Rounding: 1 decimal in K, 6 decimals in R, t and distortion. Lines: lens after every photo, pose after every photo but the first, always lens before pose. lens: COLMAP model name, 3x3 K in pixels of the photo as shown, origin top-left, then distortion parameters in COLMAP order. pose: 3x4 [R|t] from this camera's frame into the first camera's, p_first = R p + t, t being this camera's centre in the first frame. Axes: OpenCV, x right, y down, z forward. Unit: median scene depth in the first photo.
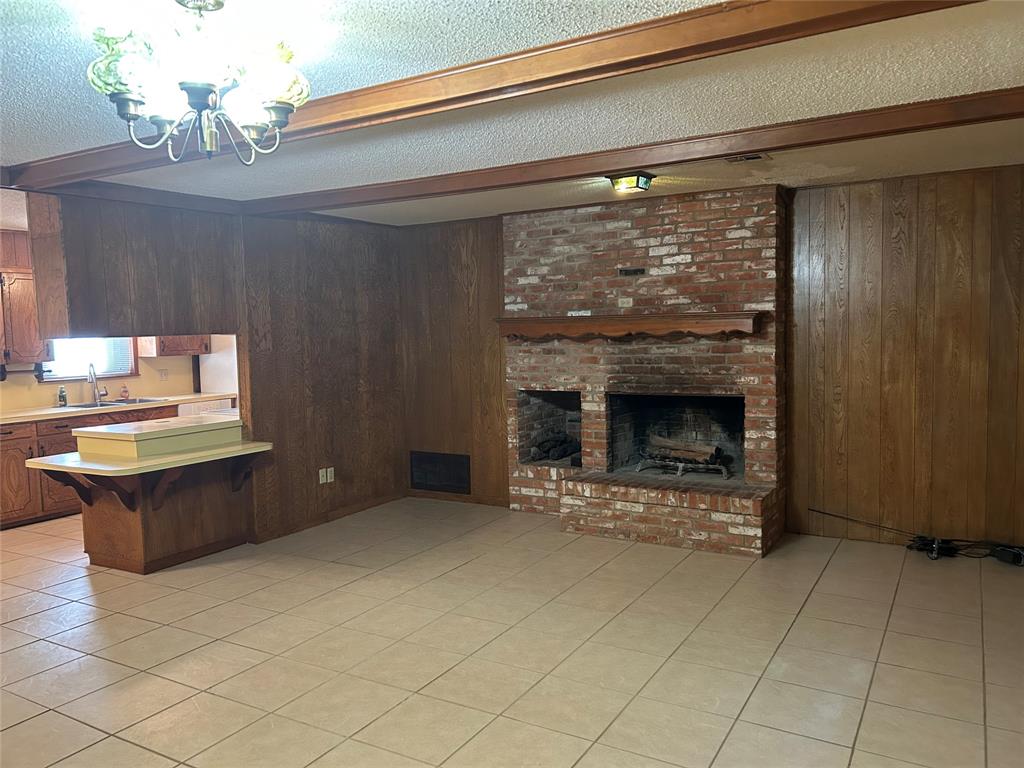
lens RADIAL K [[777.4, 0, 512.6], [0, 777.4, 387.2], [0, 0, 1]] dist [0.014638, -0.000052]
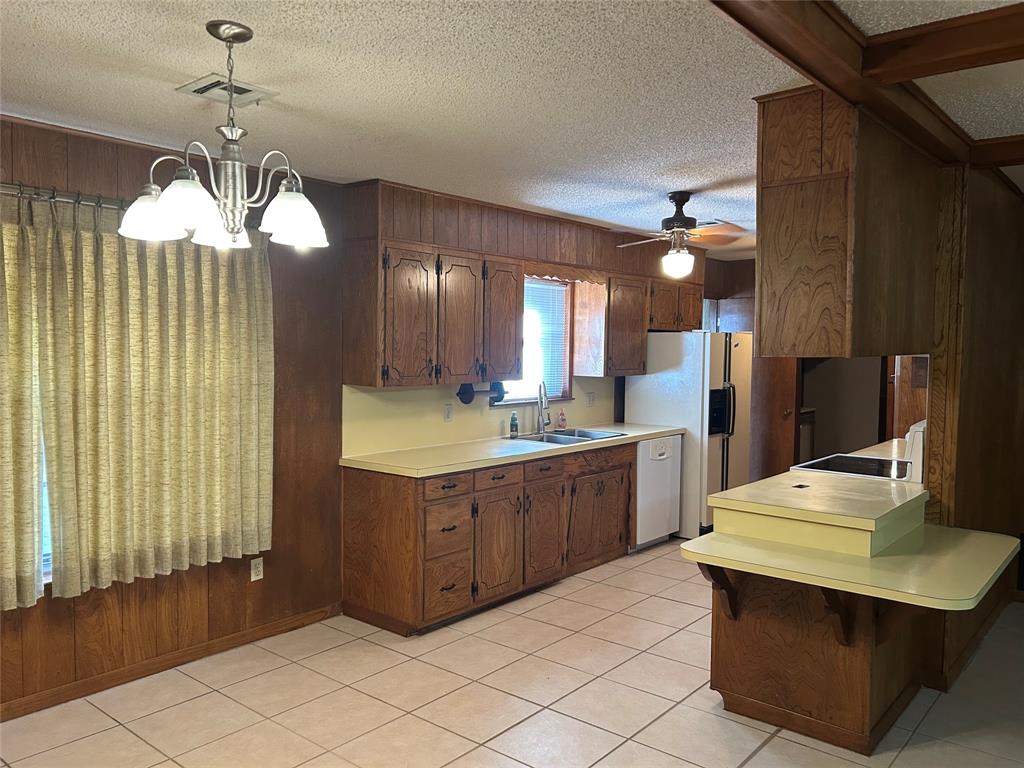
lens RADIAL K [[777.4, 0, 512.5], [0, 777.4, 382.7], [0, 0, 1]] dist [0.014638, -0.000052]
pose [[0.983128, 0.041452, -0.178162, -0.454312], [-0.046671, 0.998592, -0.025201, -0.010894], [0.176867, 0.033091, 0.983678, 0.251973]]
